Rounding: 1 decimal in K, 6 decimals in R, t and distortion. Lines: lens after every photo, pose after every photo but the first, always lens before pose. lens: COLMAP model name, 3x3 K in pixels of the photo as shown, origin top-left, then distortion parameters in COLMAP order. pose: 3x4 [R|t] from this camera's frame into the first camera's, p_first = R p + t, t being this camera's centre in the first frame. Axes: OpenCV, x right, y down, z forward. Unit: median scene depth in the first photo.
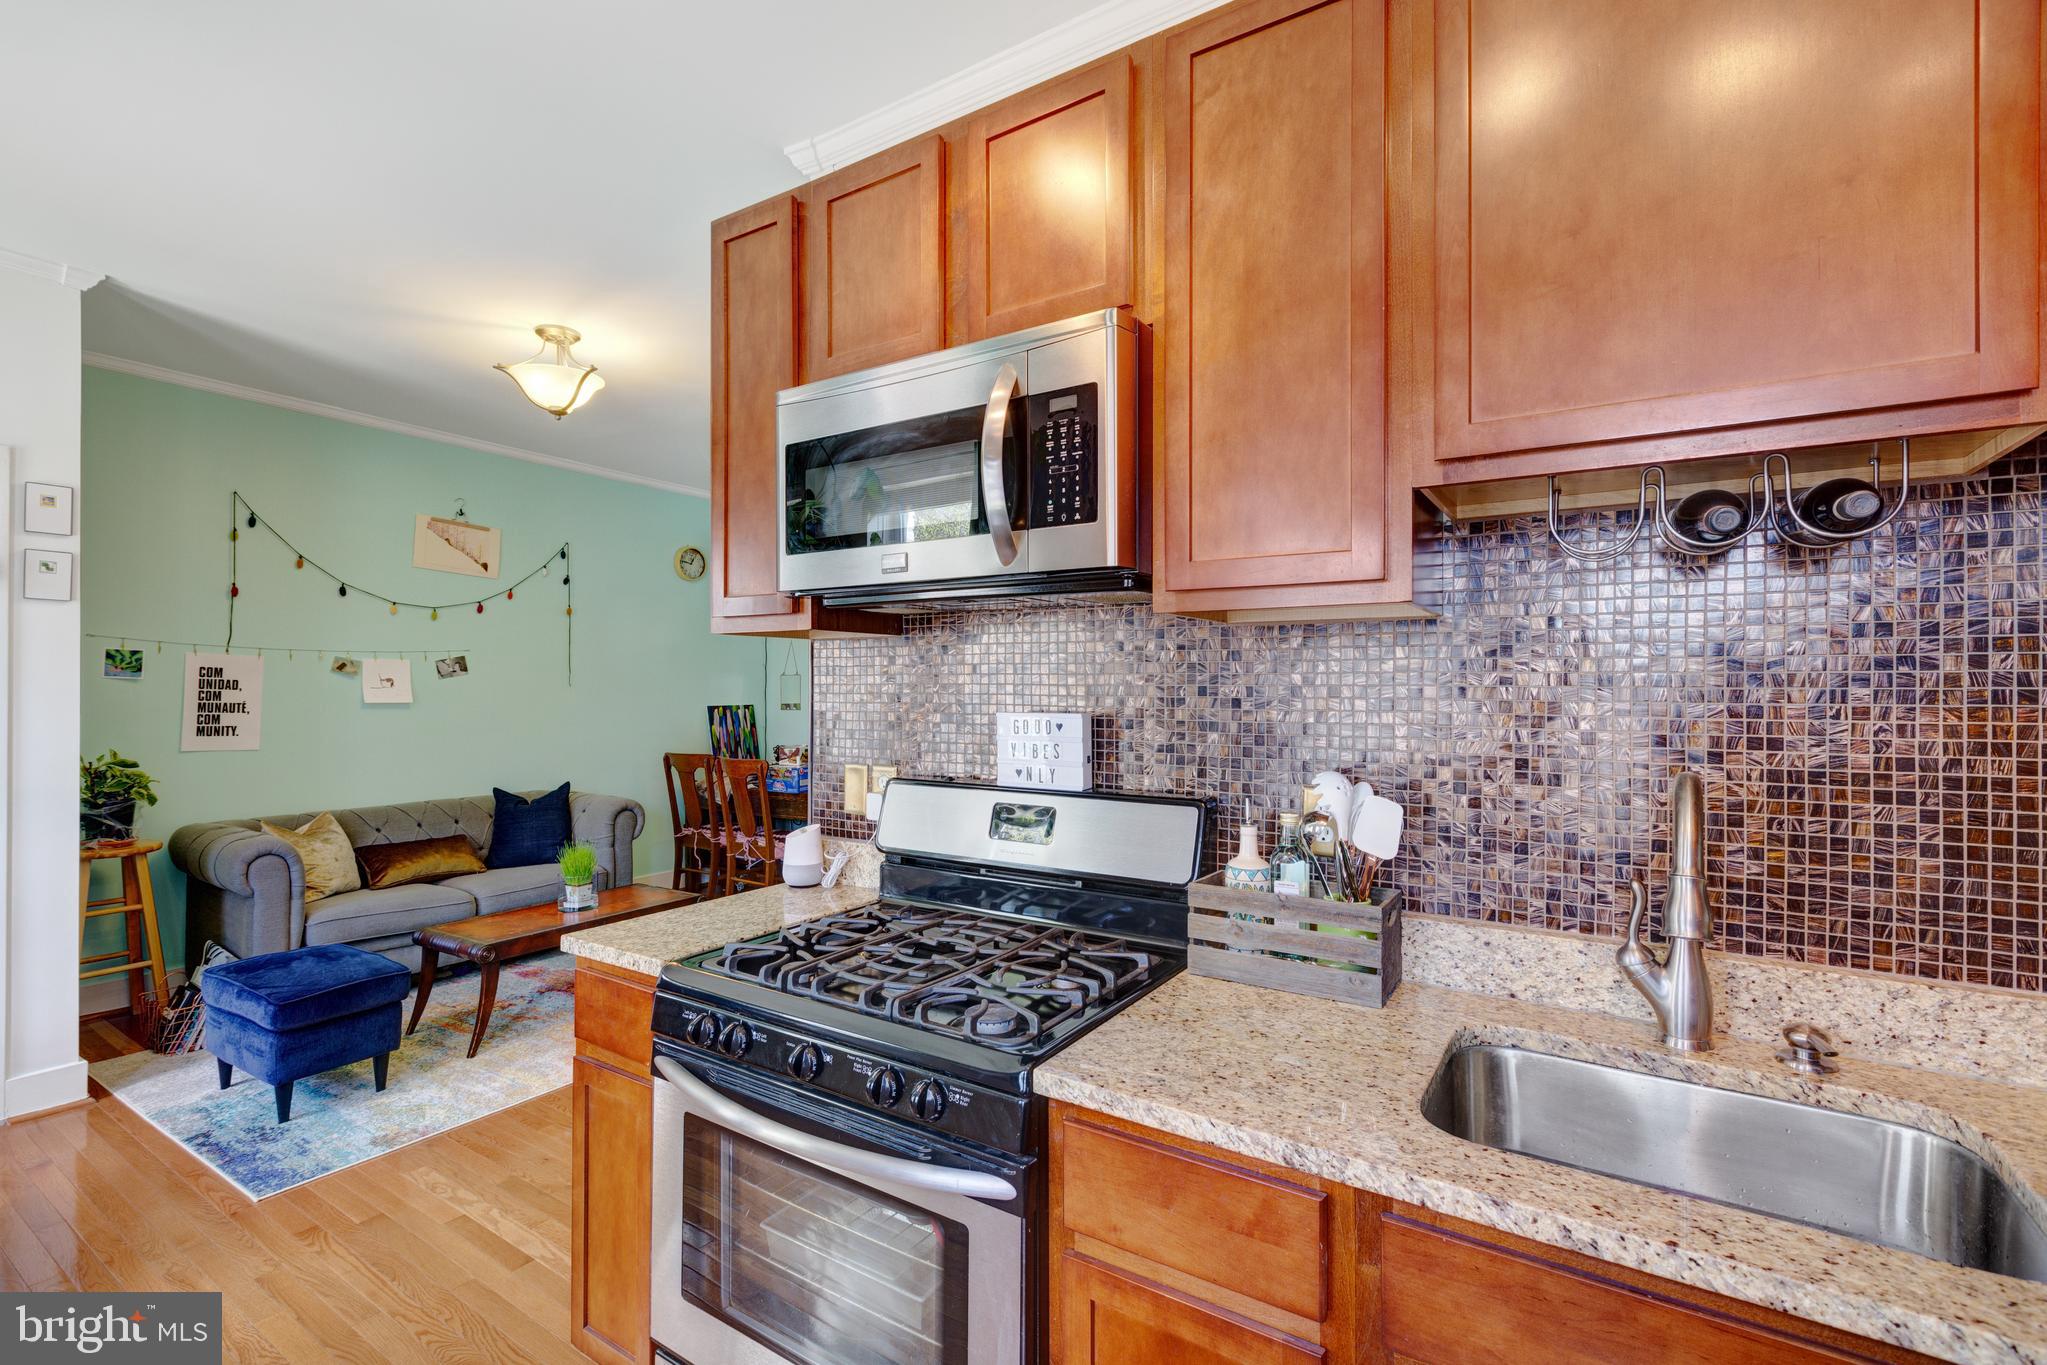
lens RADIAL K [[915.4, 0, 1026.6], [0, 915.4, 679.9], [0, 0, 1]] dist [-0.001787, -0.001422]
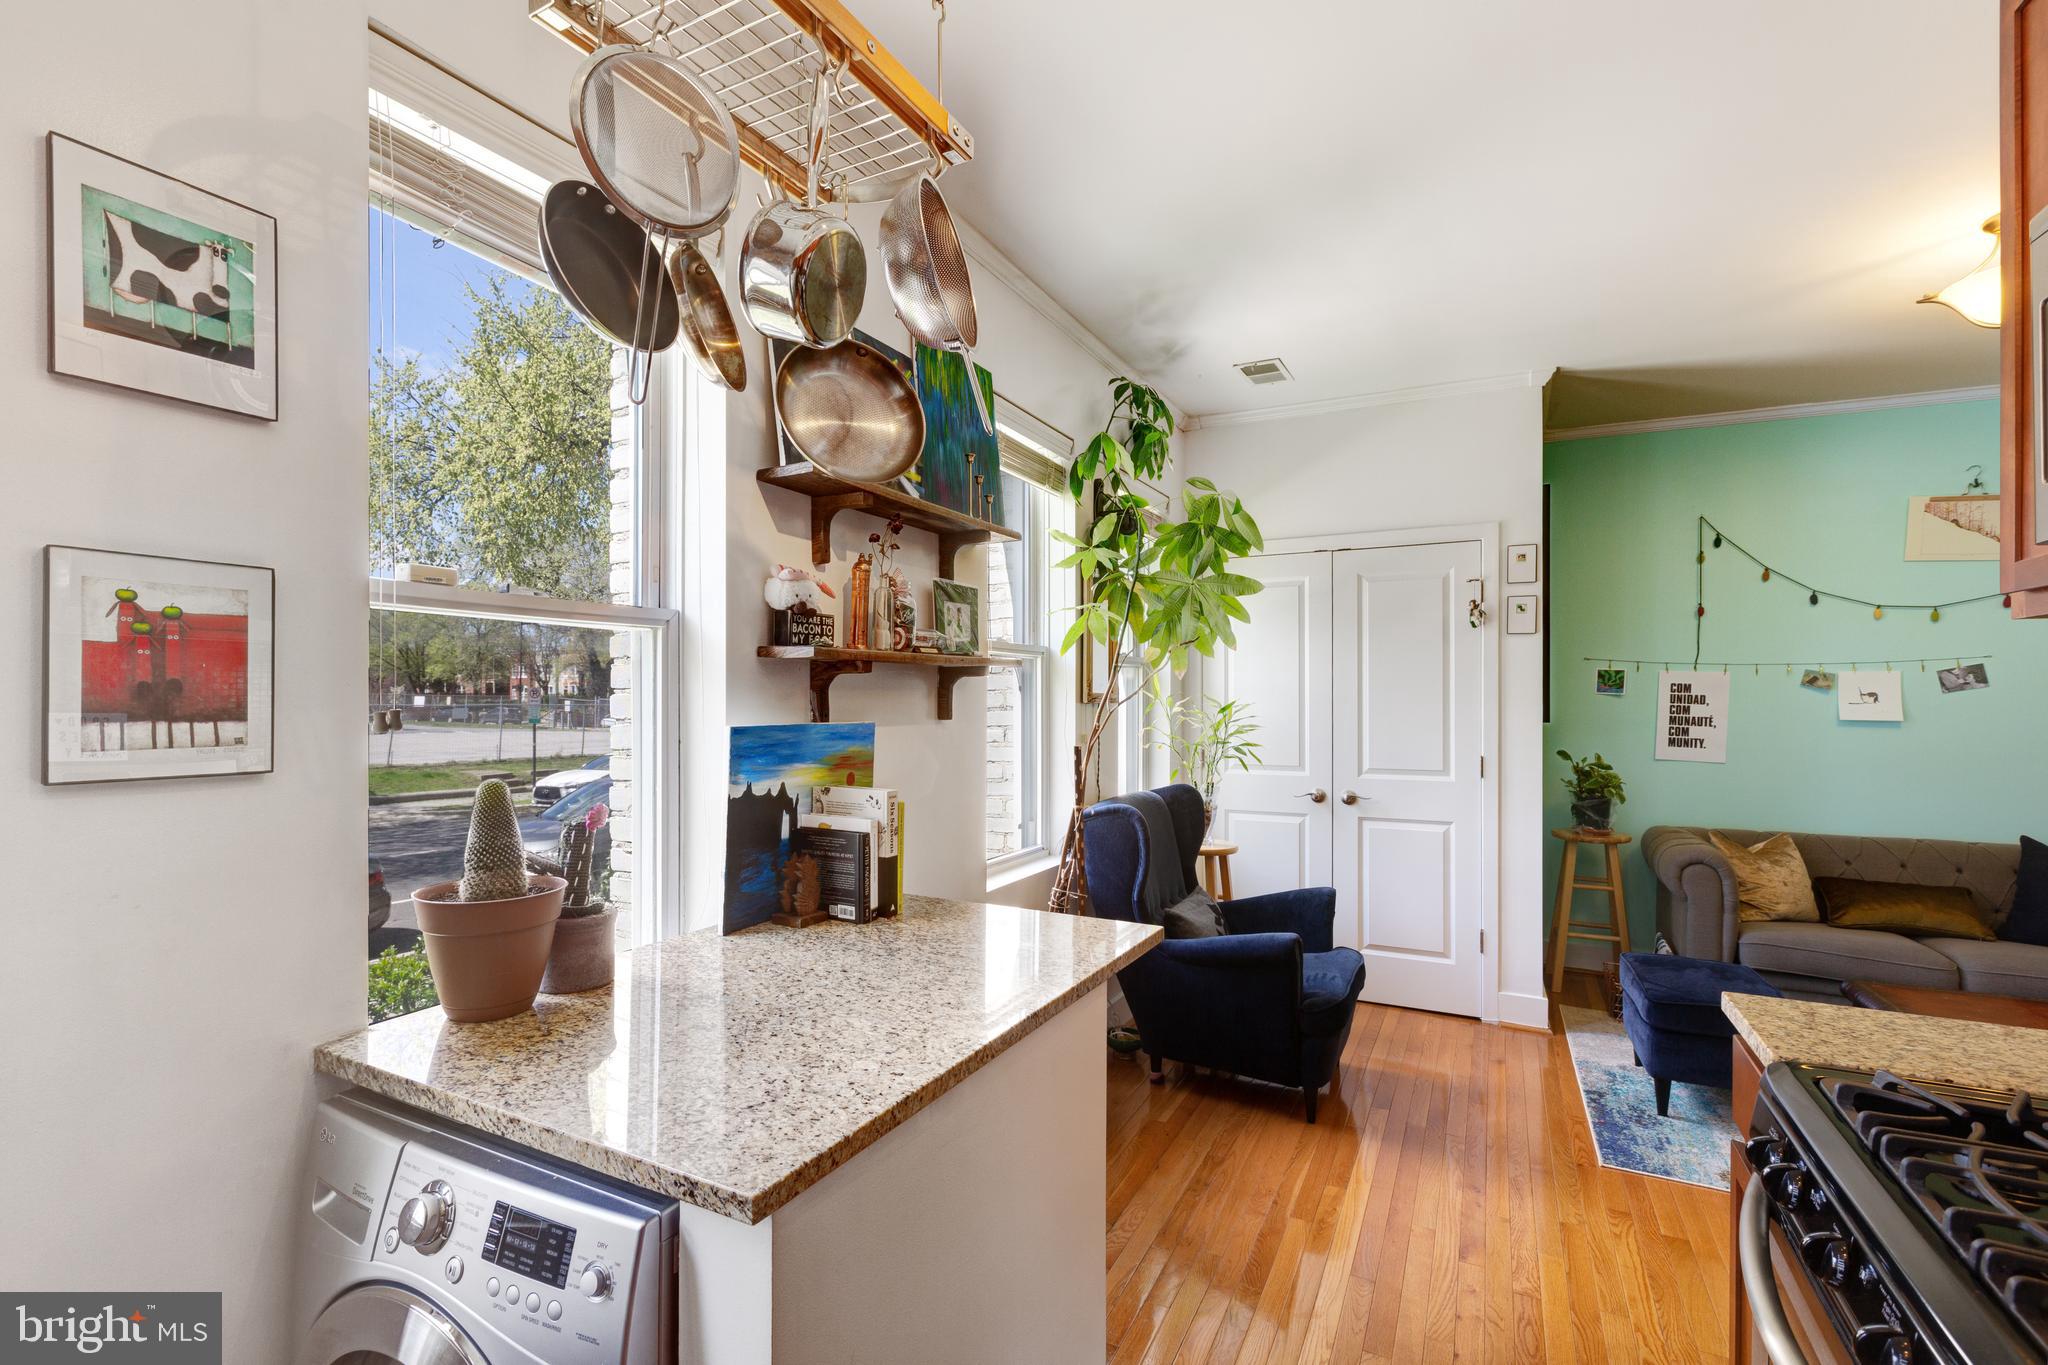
lens RADIAL K [[925.3, 0, 1020.6], [0, 925.3, 698.3], [0, 0, 1]] dist [0.000516, -0.000377]
pose [[0.100511, -0.001676, -0.994935, 0.134332], [0.003320, 0.999994, -0.001349, 0.003015], [0.994930, -0.003168, 0.100516, 0.126090]]
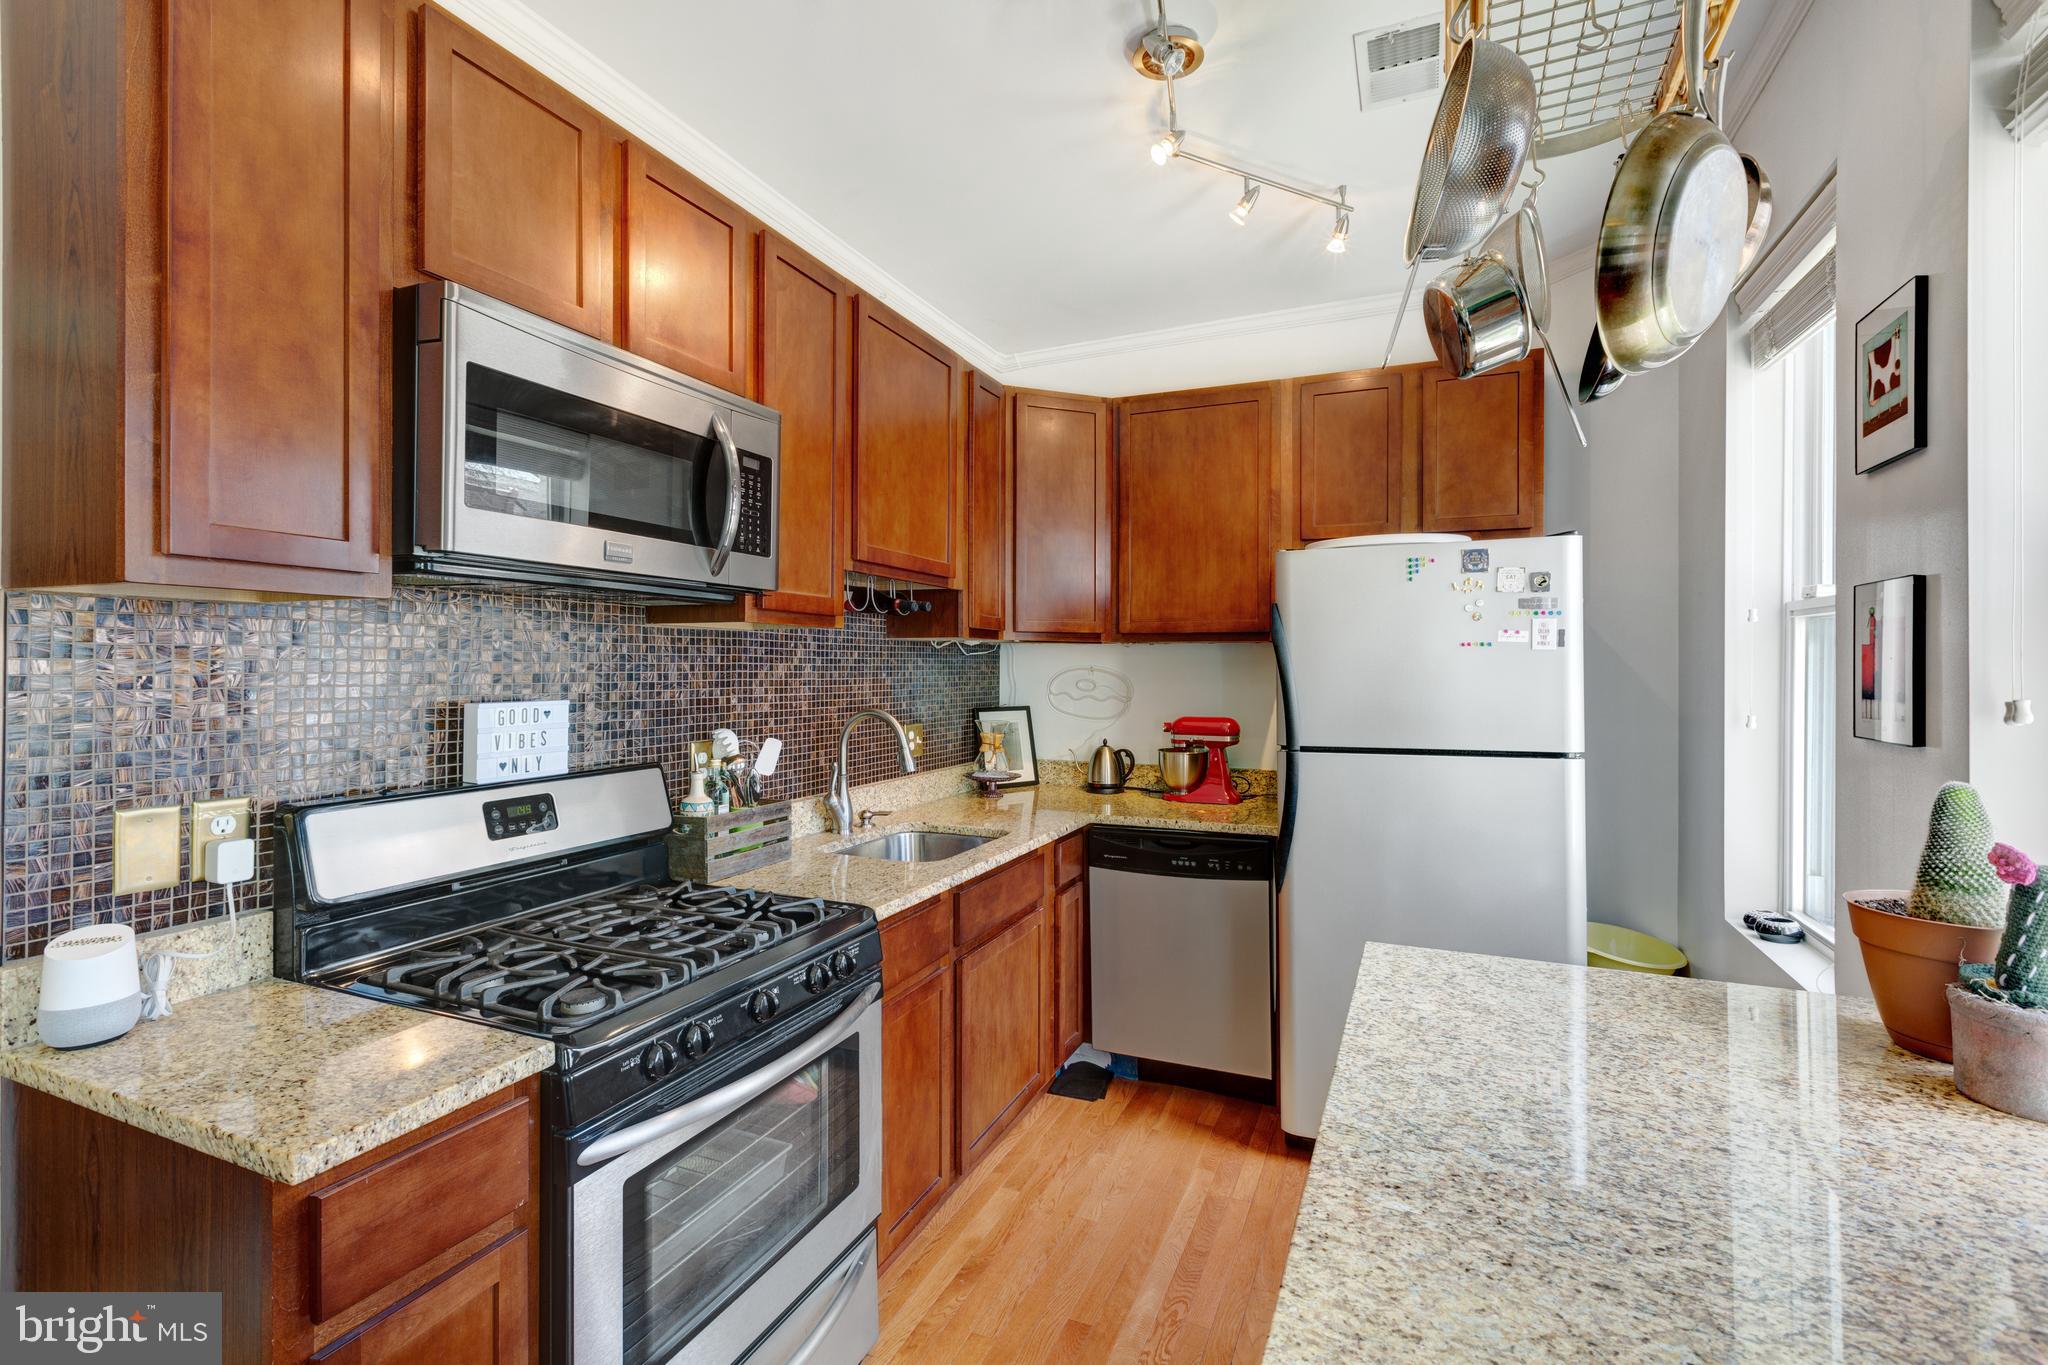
lens RADIAL K [[919.4, 0, 1016.5], [0, 919.4, 658.0], [0, 0, 1]] dist [-0.000395, -0.000467]
pose [[-0.161990, 0.006495, 0.986771, -0.523695], [-0.006497, 0.999950, -0.007648, -0.003452], [-0.986771, -0.007650, -0.161939, 0.322549]]
